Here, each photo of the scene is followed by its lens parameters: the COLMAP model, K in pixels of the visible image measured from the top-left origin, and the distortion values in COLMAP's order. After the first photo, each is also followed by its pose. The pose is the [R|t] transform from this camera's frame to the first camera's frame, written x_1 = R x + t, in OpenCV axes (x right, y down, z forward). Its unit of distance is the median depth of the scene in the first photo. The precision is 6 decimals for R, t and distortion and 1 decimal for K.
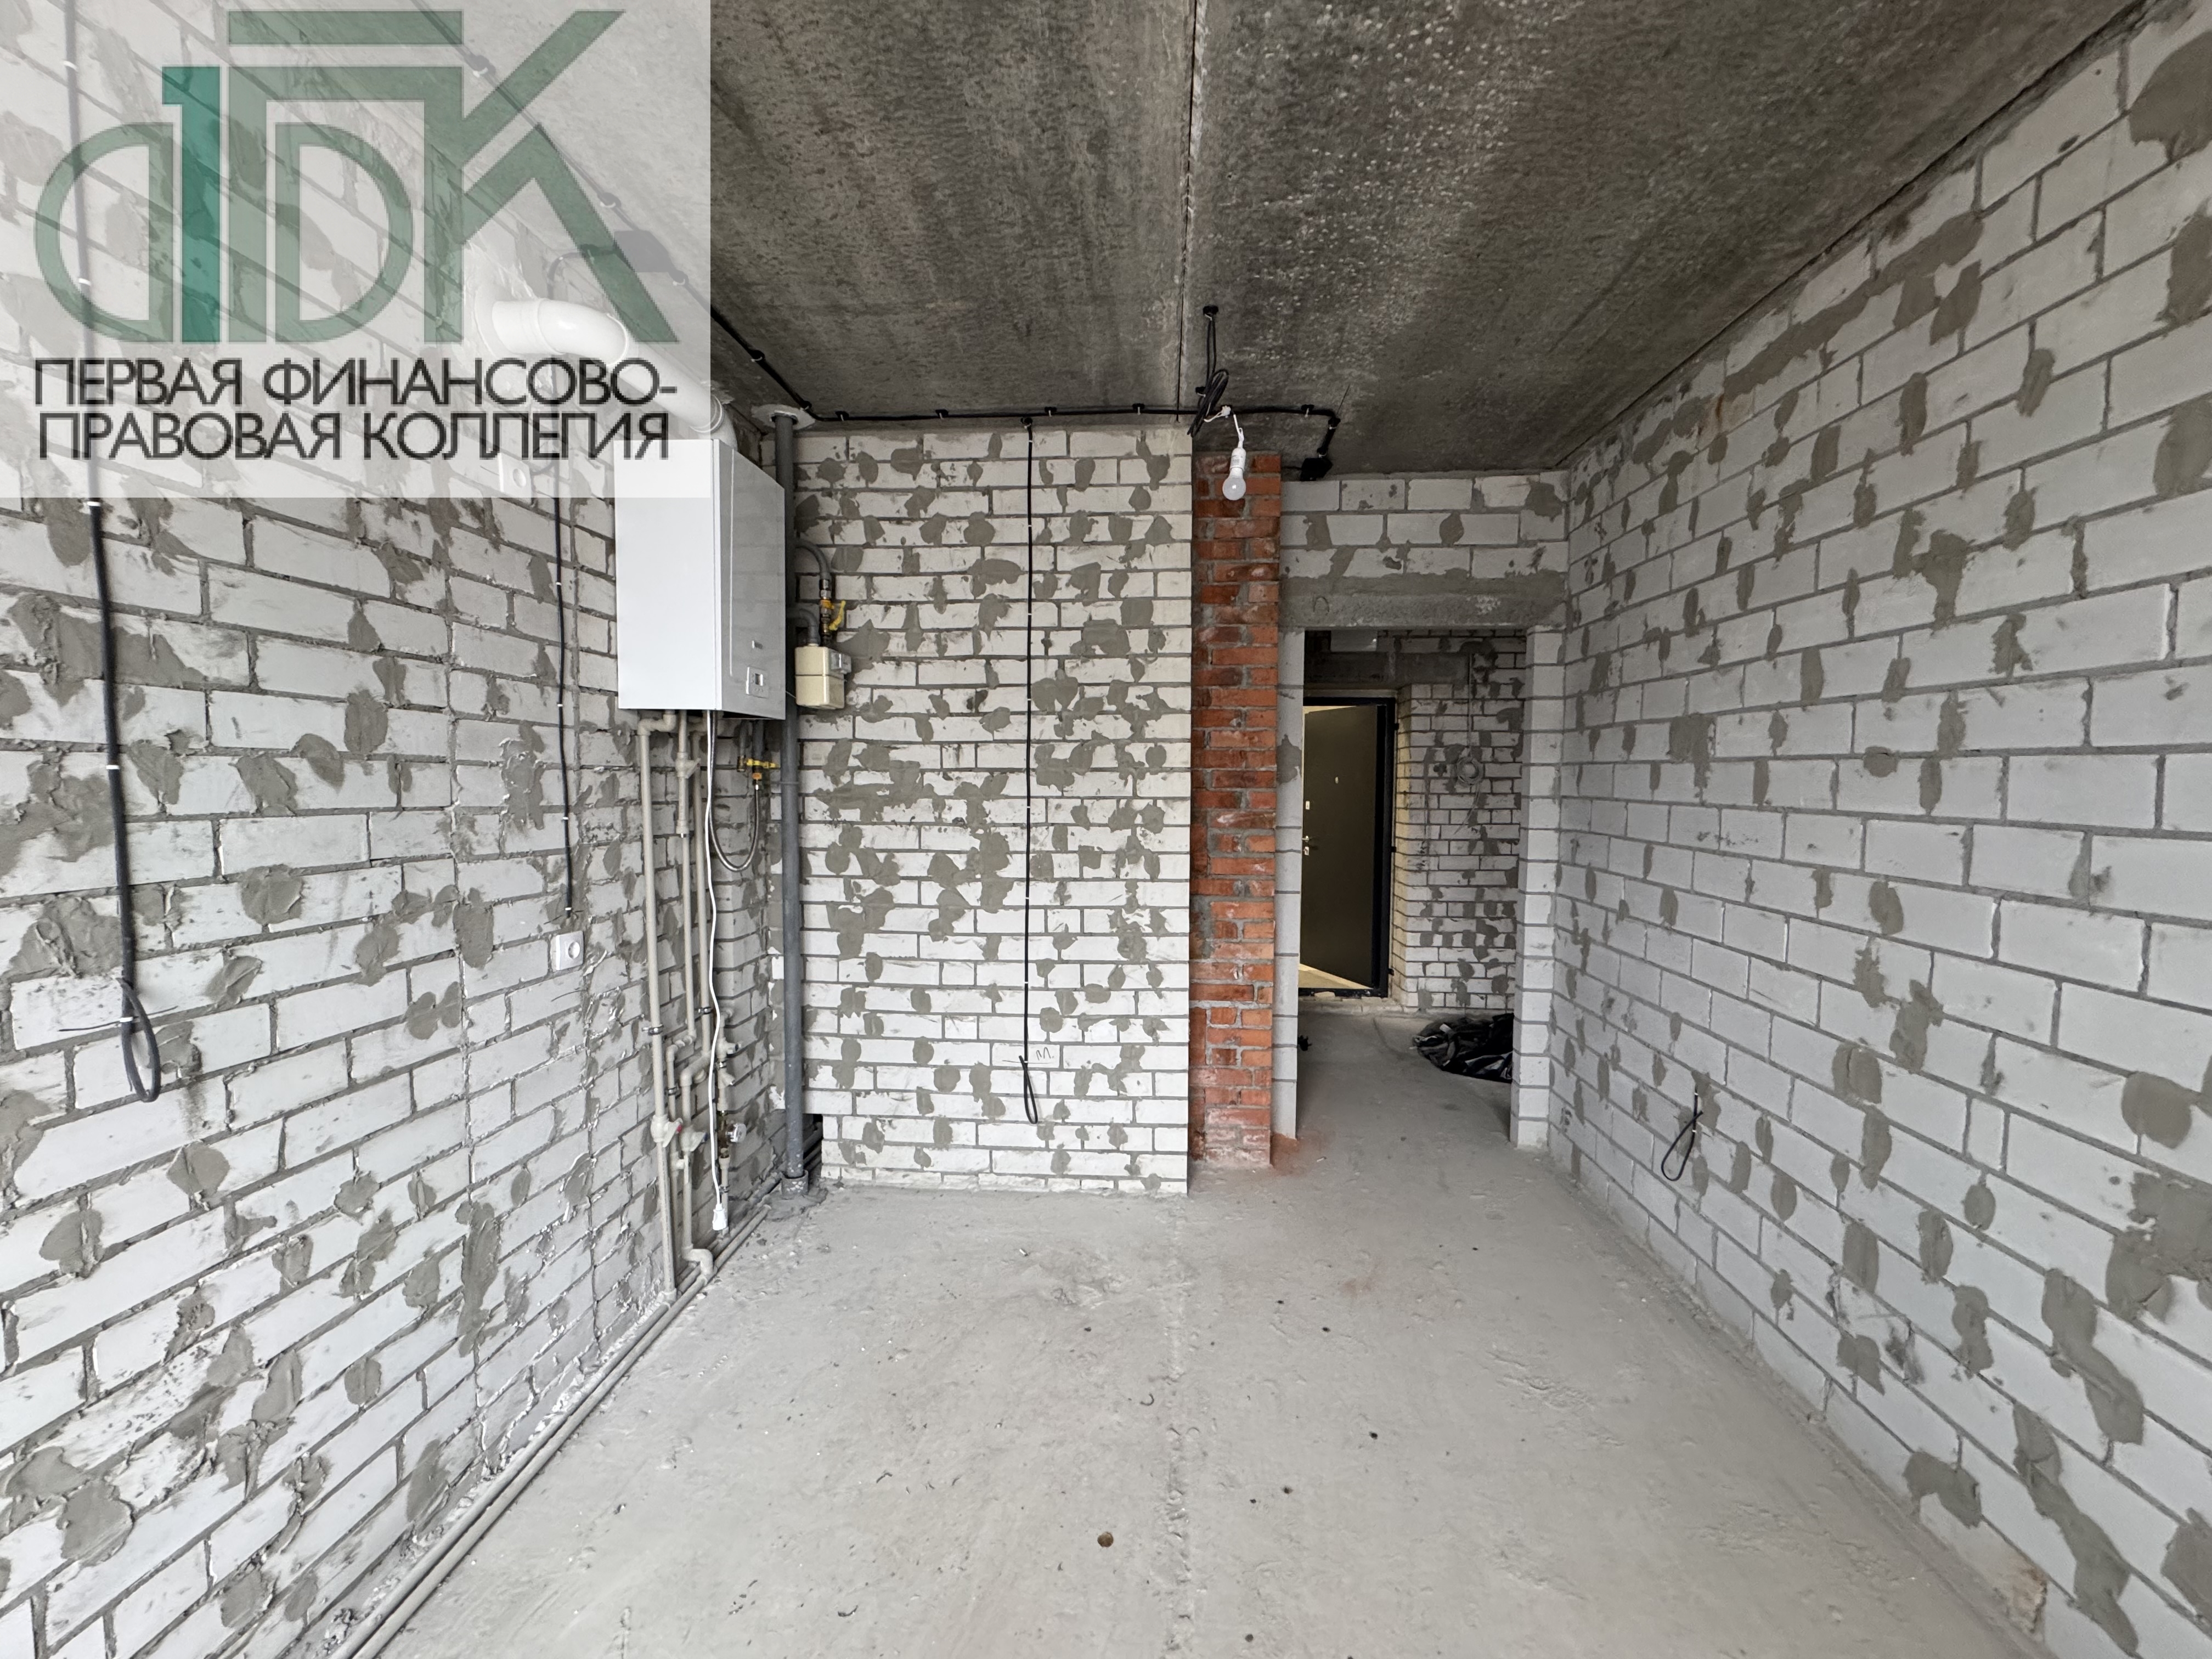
lens RADIAL K [[881.2, 0, 1115.5], [0, 881.2, 829.1], [0, 0, 1]] dist [-0.001857, 0.000194]
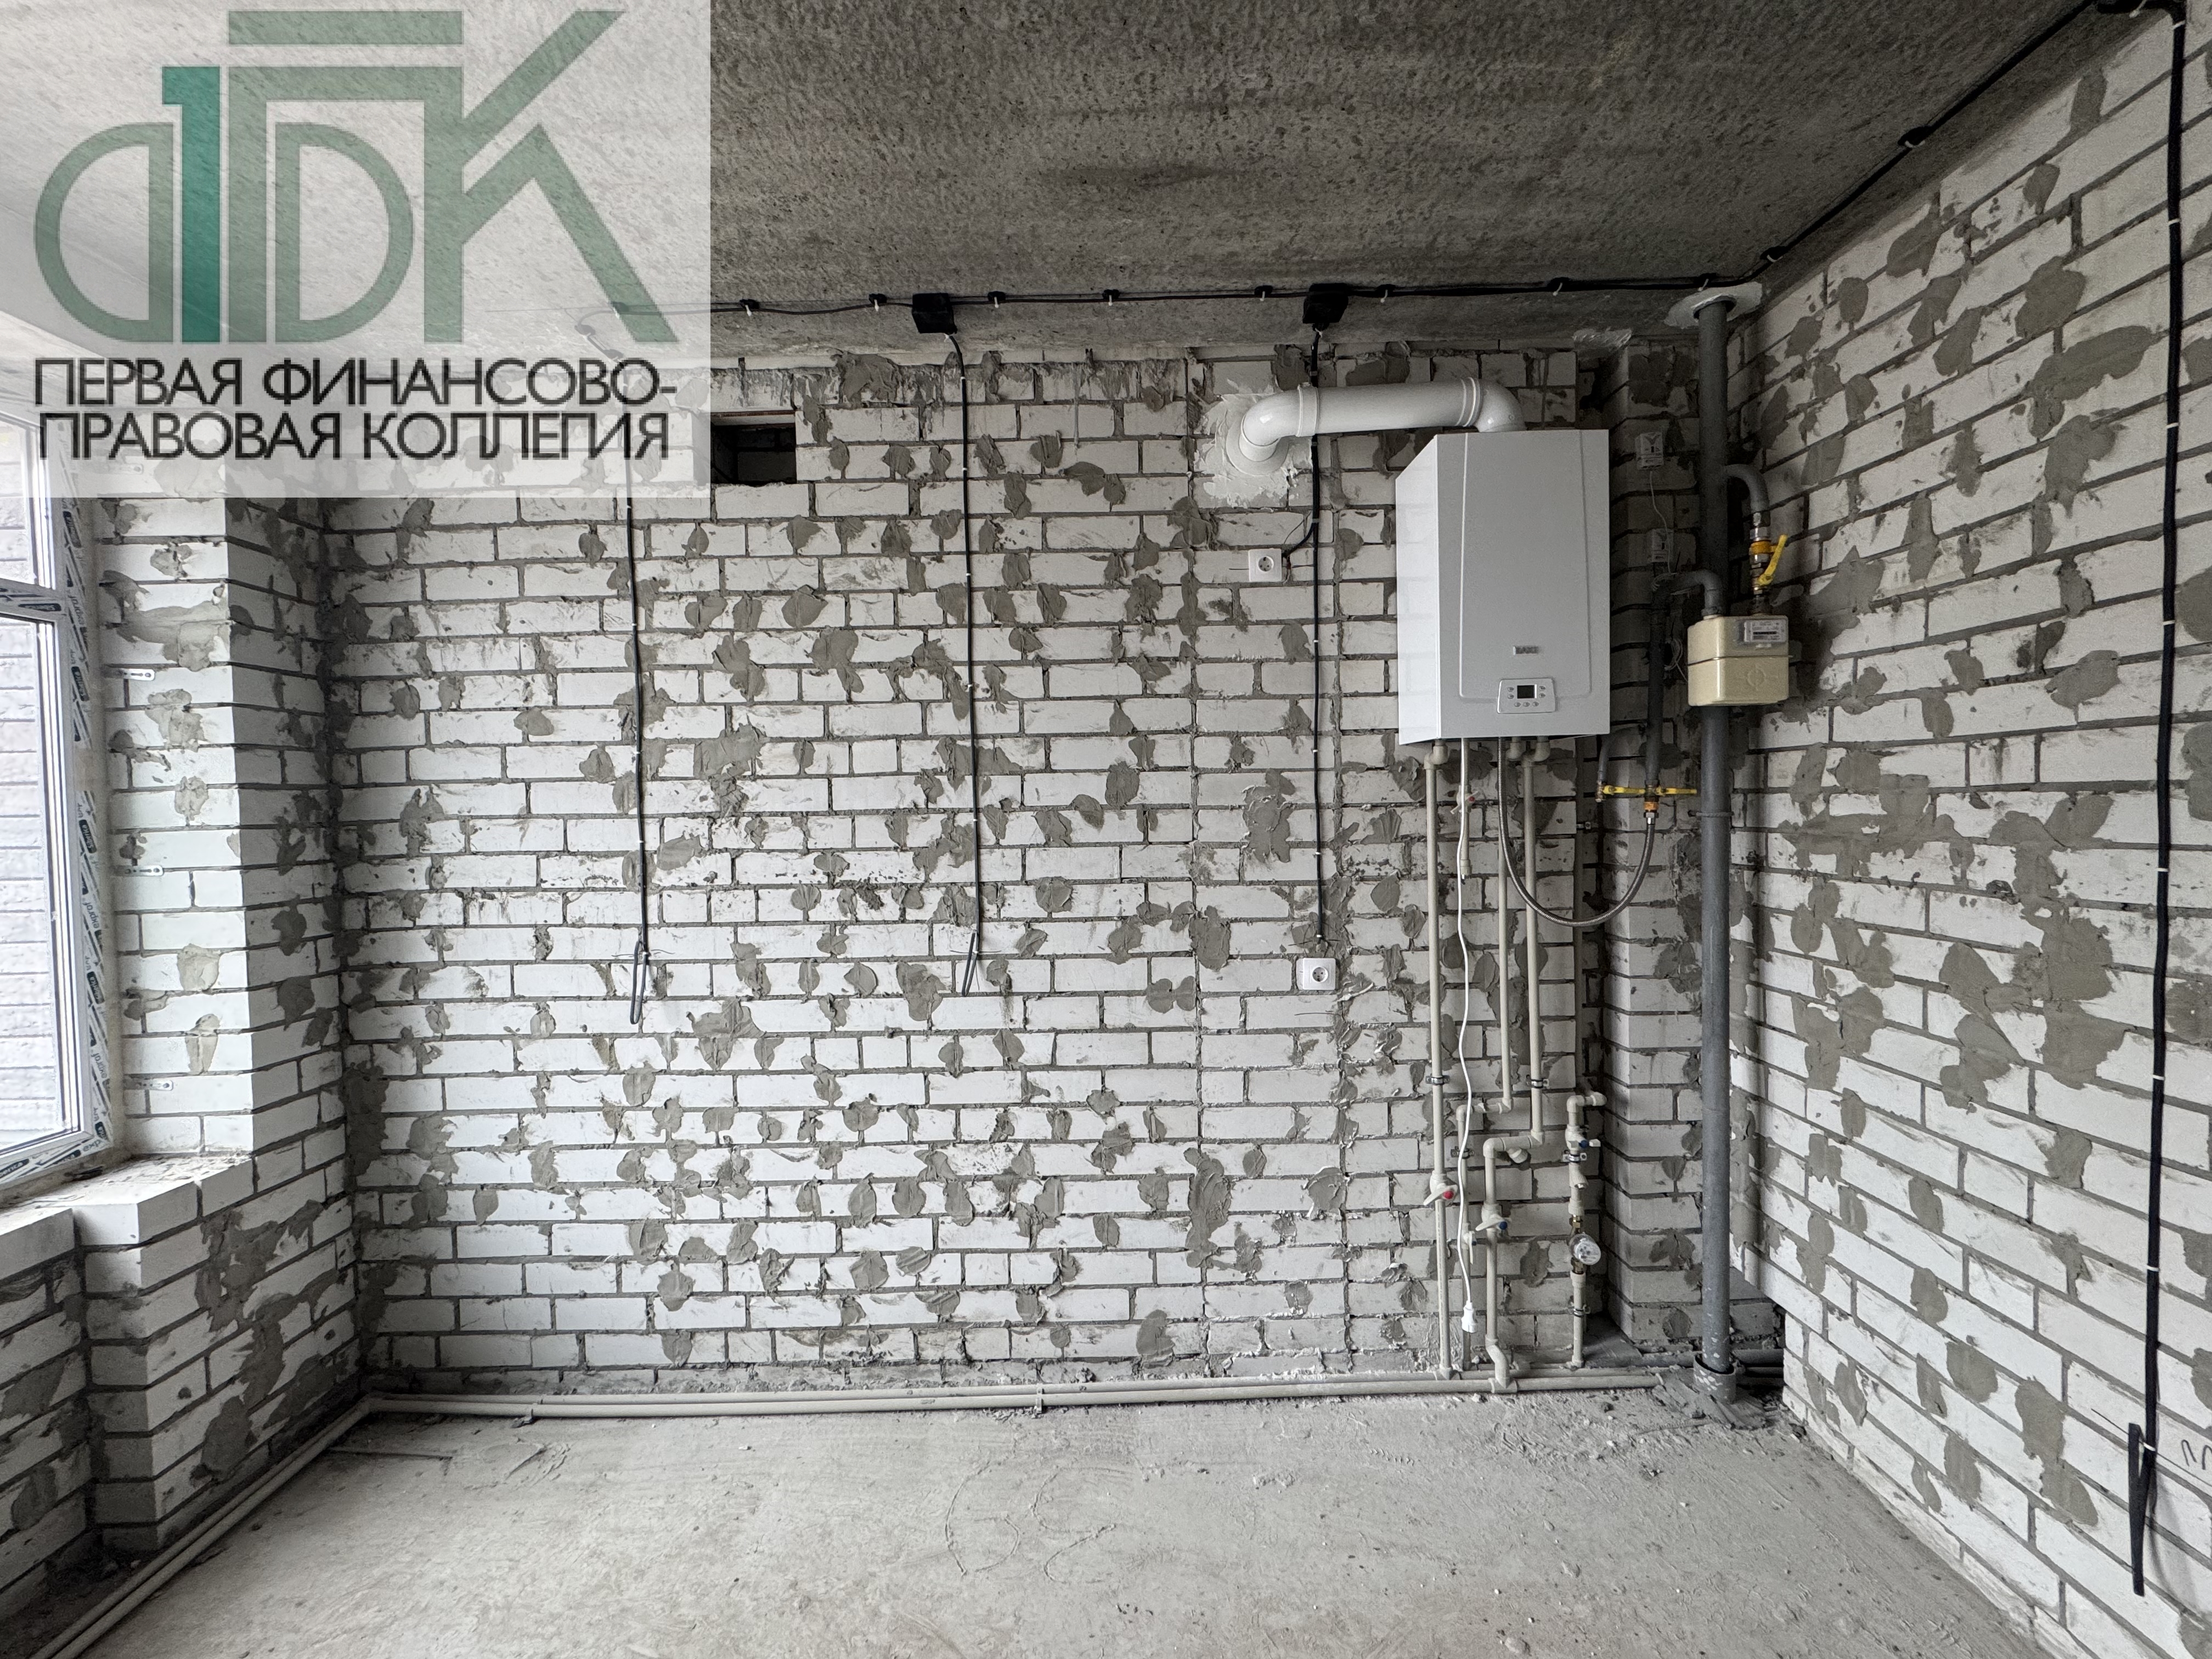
lens RADIAL K [[881.2, 0, 1098.0], [0, 881.2, 828.4], [0, 0, 1]] dist [-0.001857, 0.000194]
pose [[0.051649, 0.019966, -0.998466, 0.310237], [-0.031320, 0.999341, 0.018364, -0.037162], [0.998174, 0.030323, 0.052240, 0.453077]]
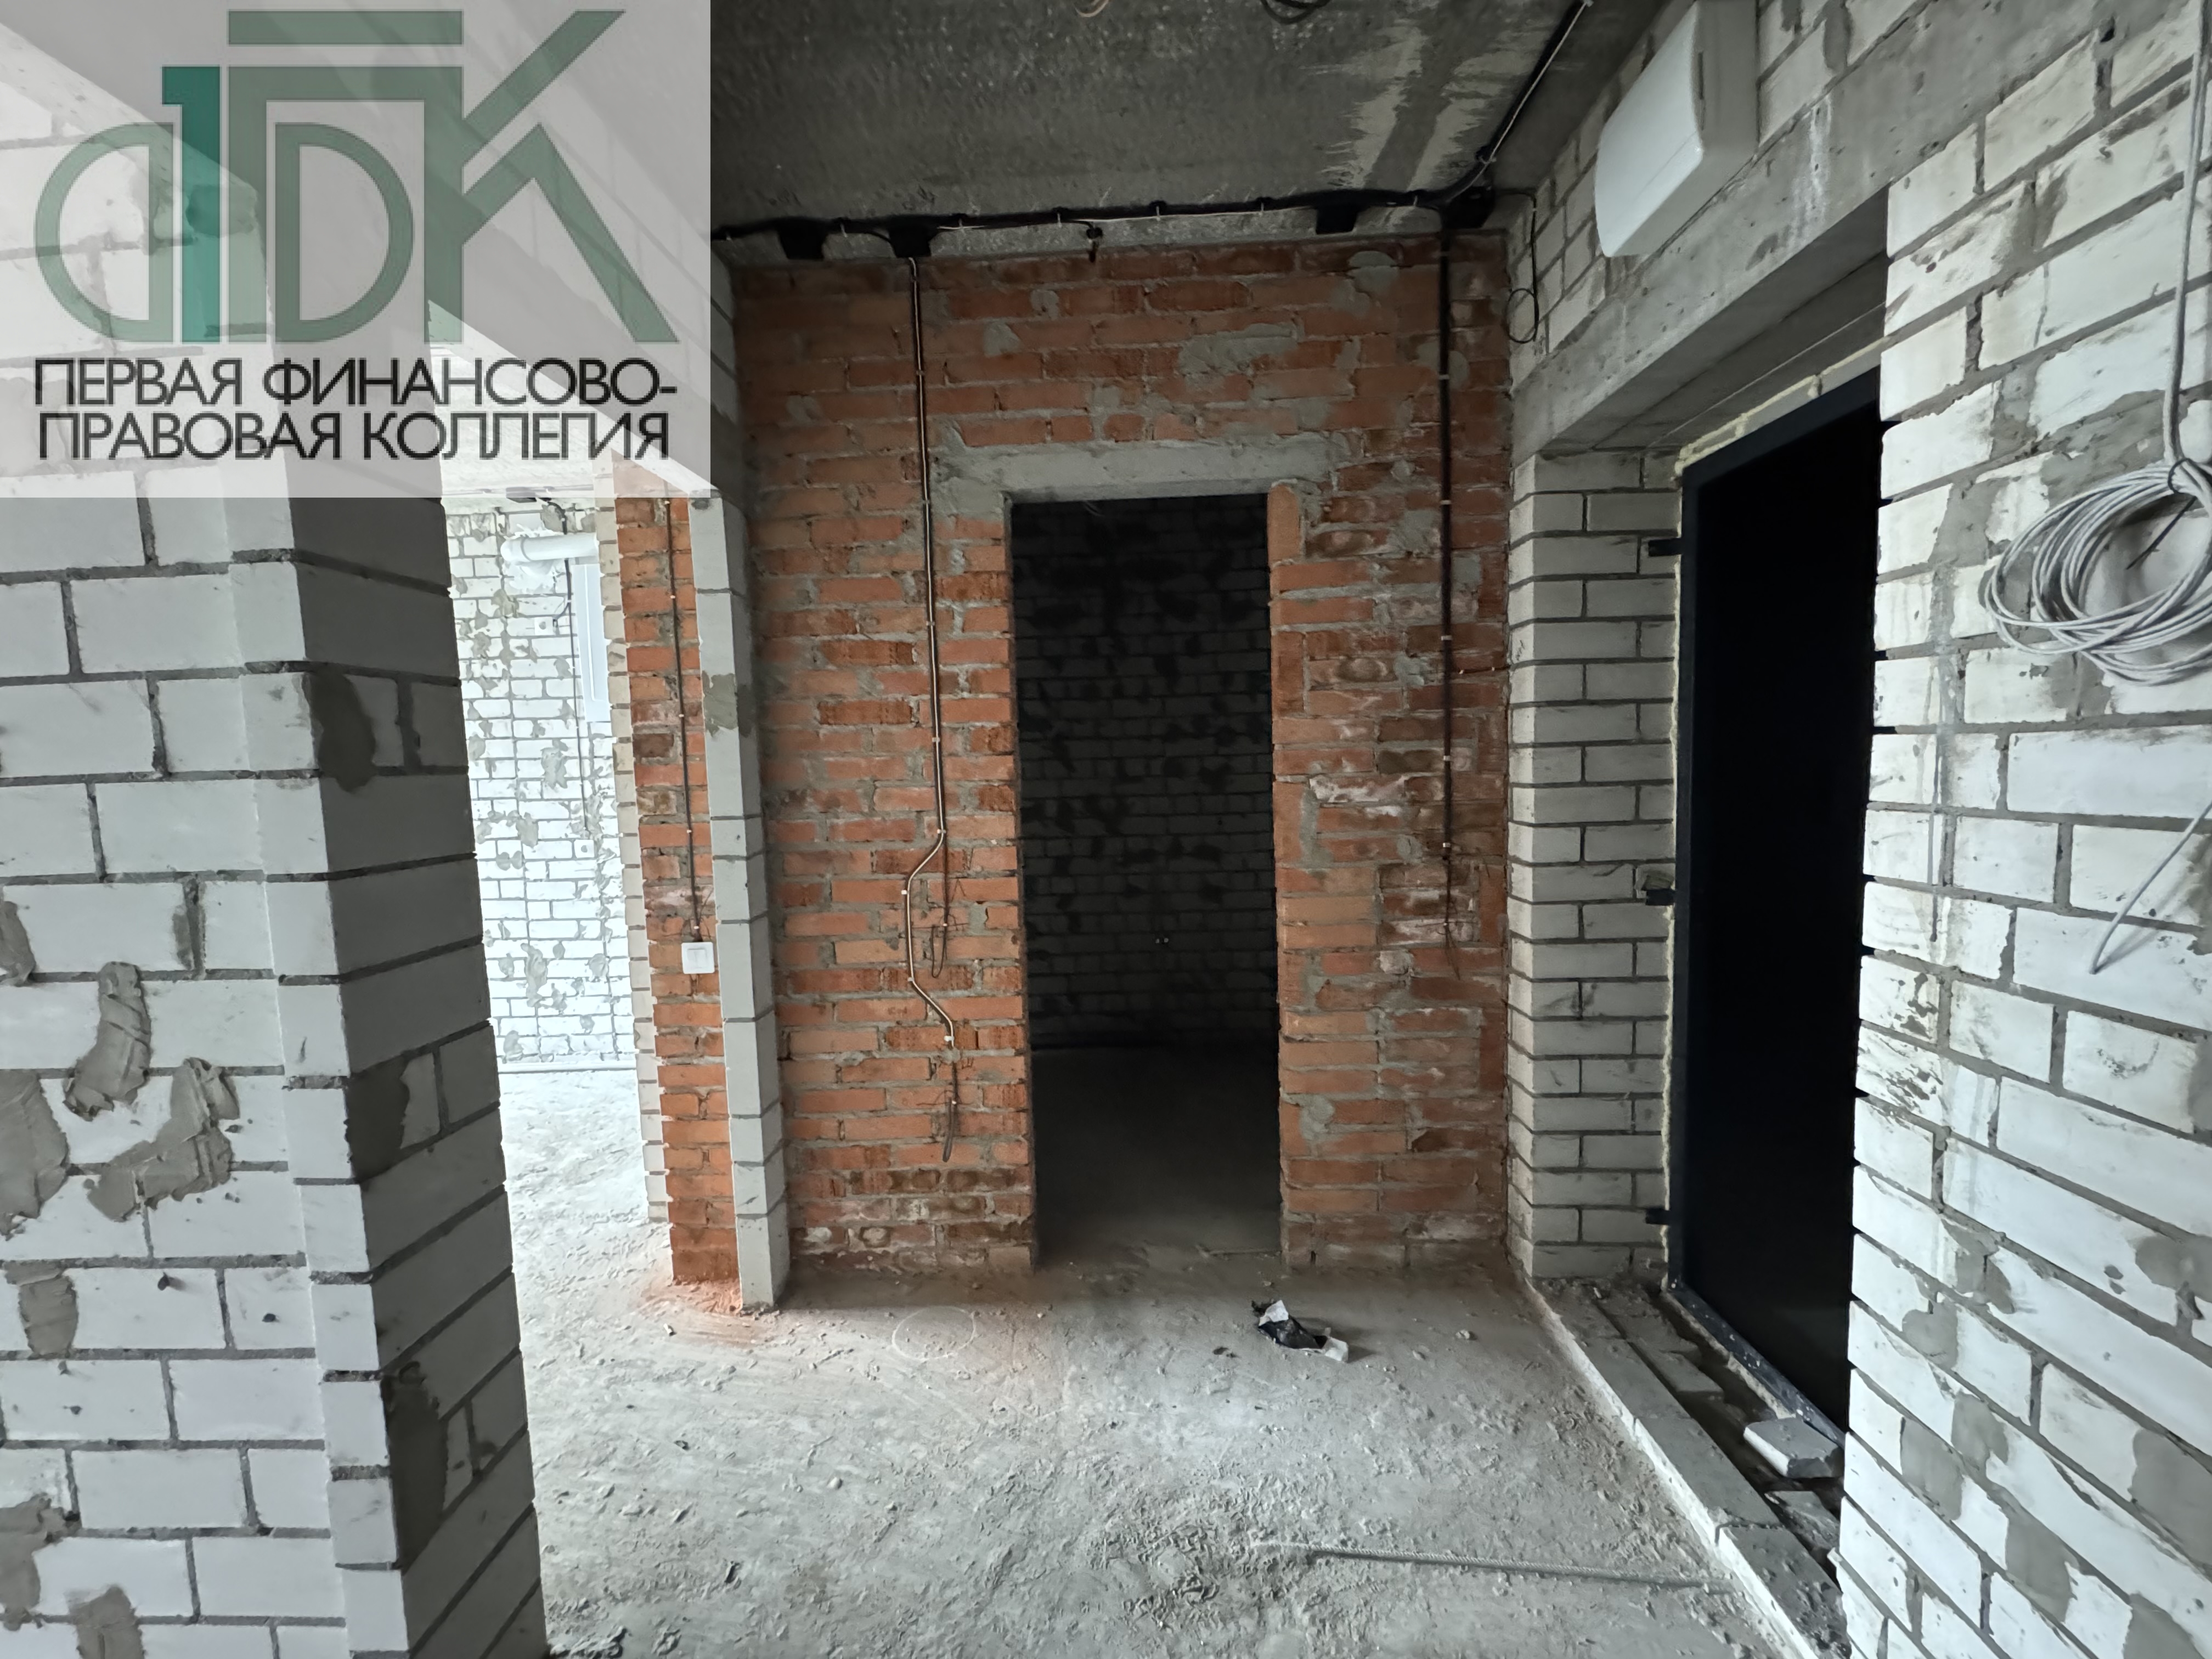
lens RADIAL K [[881.2, 0, 1112.4], [0, 881.2, 826.4], [0, 0, 1]] dist [-0.001857, 0.000194]
pose [[0.027221, 0.070088, -0.997169, 0.971049], [-0.019360, 0.997389, 0.069575, -0.052502], [0.999442, 0.017411, 0.028507, 1.466946]]
